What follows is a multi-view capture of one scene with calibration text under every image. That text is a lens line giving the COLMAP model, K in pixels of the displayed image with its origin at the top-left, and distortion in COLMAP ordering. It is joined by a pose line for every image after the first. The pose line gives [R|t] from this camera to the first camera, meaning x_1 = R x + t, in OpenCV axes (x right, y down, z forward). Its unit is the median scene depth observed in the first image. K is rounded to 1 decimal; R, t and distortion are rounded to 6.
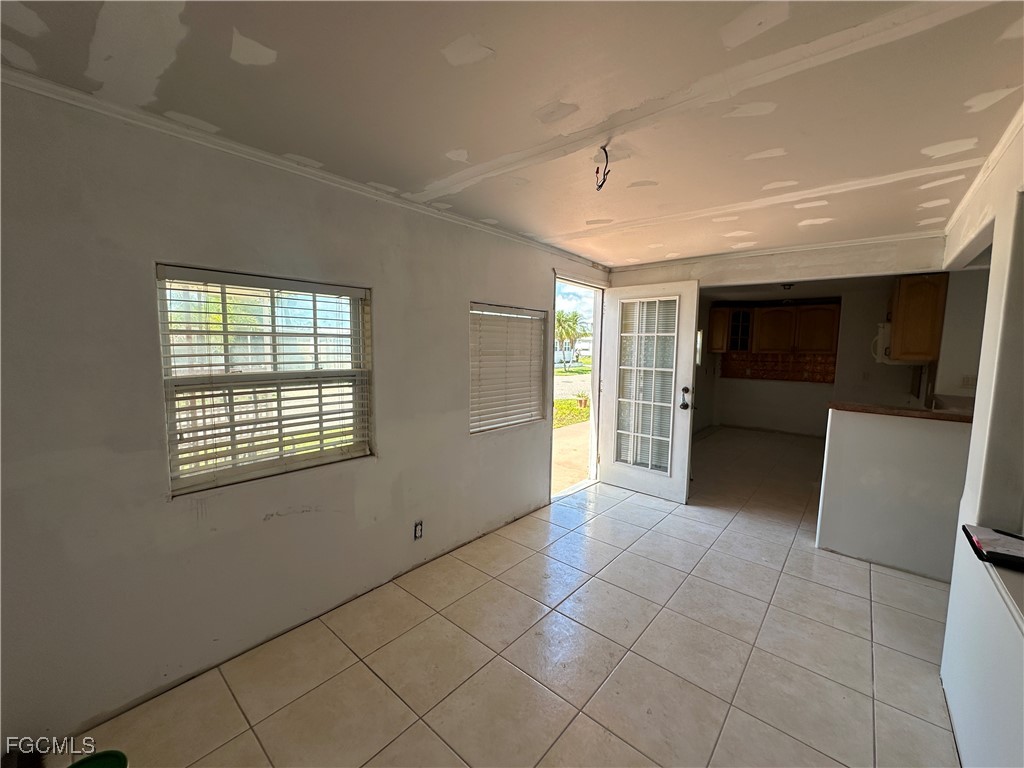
lens RADIAL K [[410.2, 0, 512.4], [0, 410.2, 383.3], [0, 0, 1]] dist [-0.002026, 0.000874]
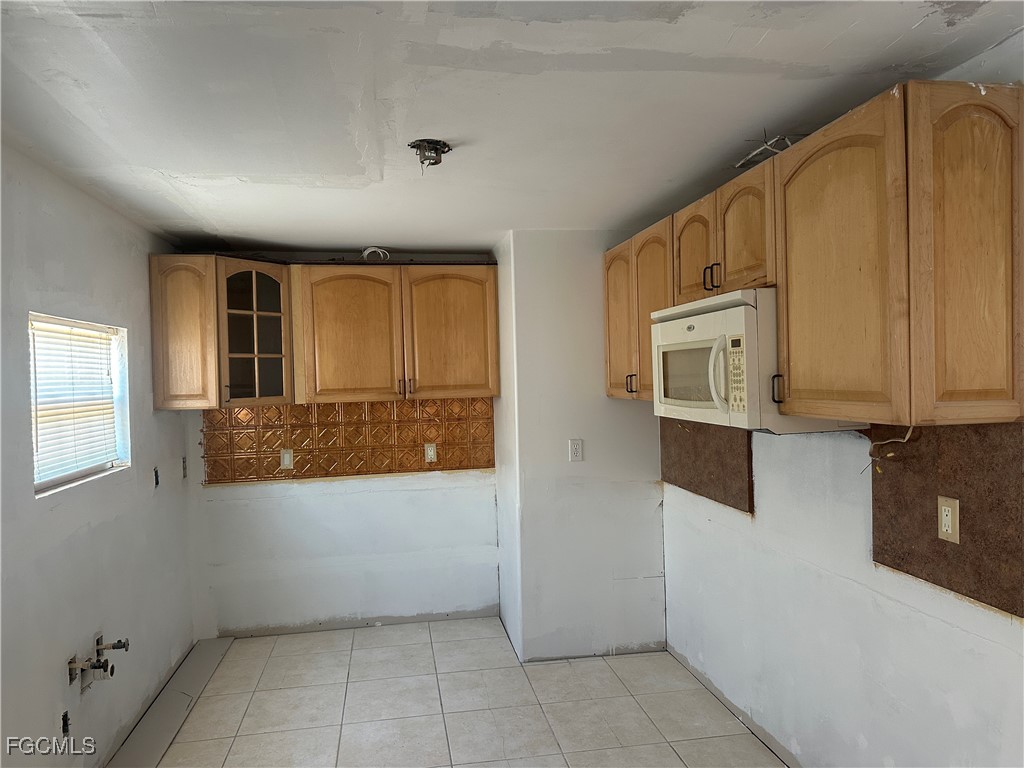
lens RADIAL K [[716.5, 0, 518.9], [0, 716.5, 381.6], [0, 0, 1]] dist [0.033889, -0.044184]
pose [[0.631522, -0.036337, 0.774506, 0.258495], [0.105165, 0.993685, -0.039130, -0.050473], [-0.768193, 0.106162, 0.631355, 0.507127]]
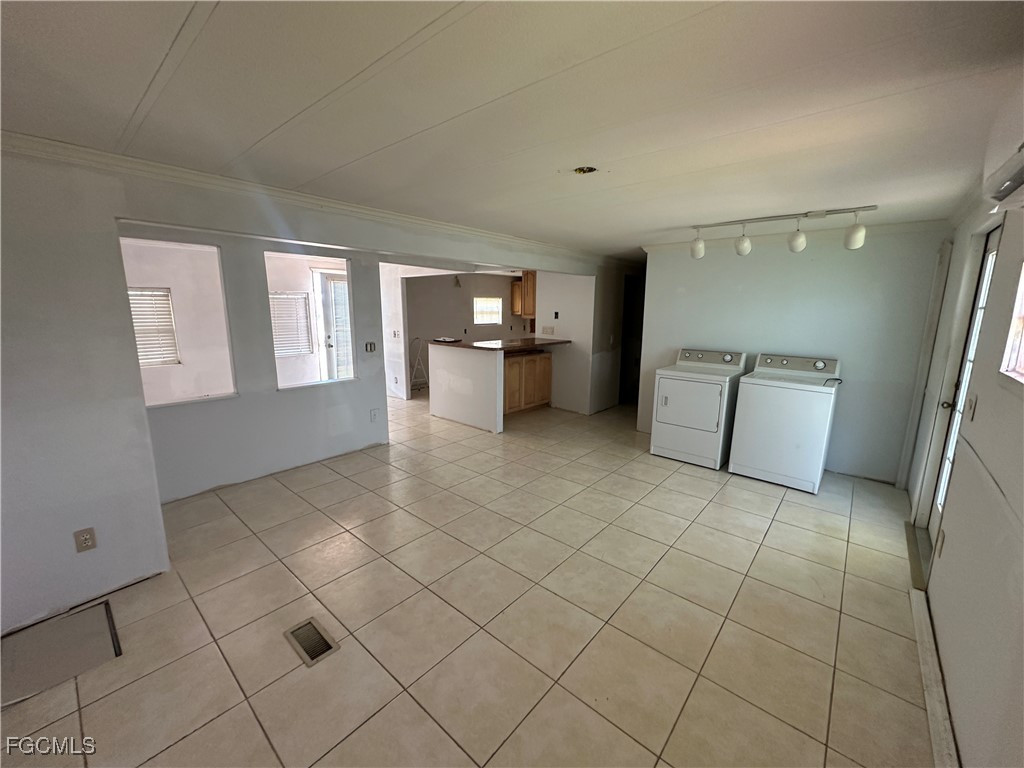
lens RADIAL K [[410.2, 0, 513.9], [0, 410.2, 382.0], [0, 0, 1]] dist [-0.002026, 0.000874]
pose [[0.999961, -0.007734, -0.004367, 0.502961], [0.008091, 0.996010, 0.088878, 0.029863], [0.003662, -0.088910, 0.996033, -0.408947]]
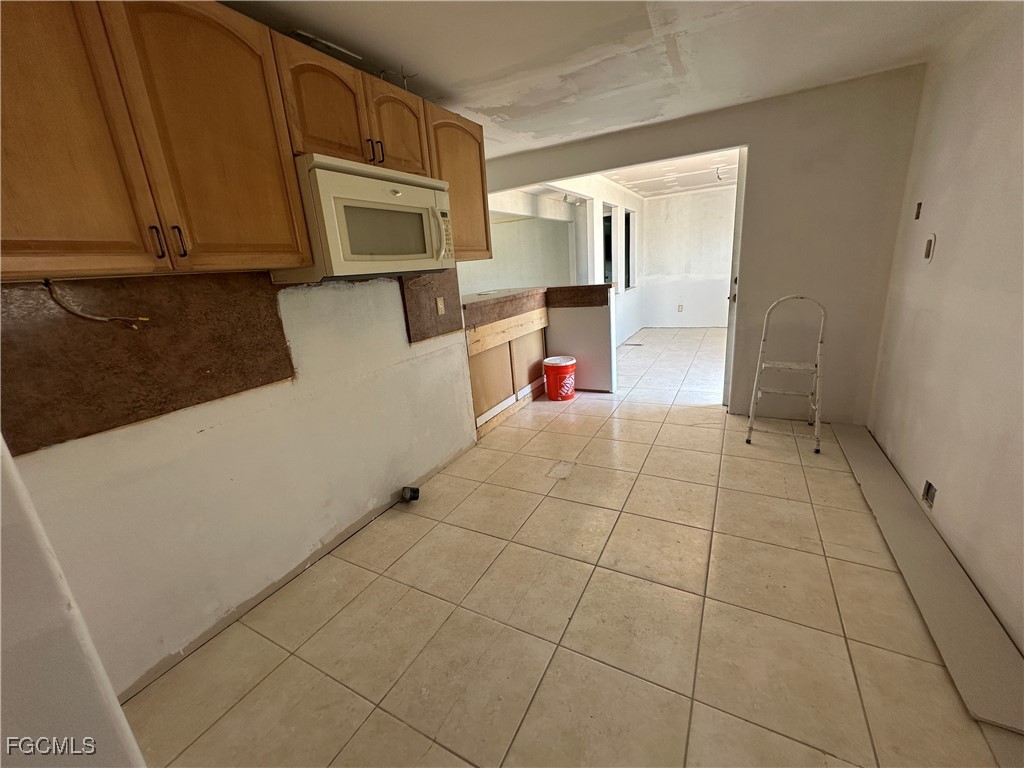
lens RADIAL K [[410.2, 0, 515.6], [0, 410.2, 383.2], [0, 0, 1]] dist [-0.002026, 0.000874]
pose [[-0.974715, 0.118765, -0.189279, 0.581508], [0.044064, 0.932585, 0.358250, -0.059836], [0.219066, 0.340852, -0.914238, 0.952678]]
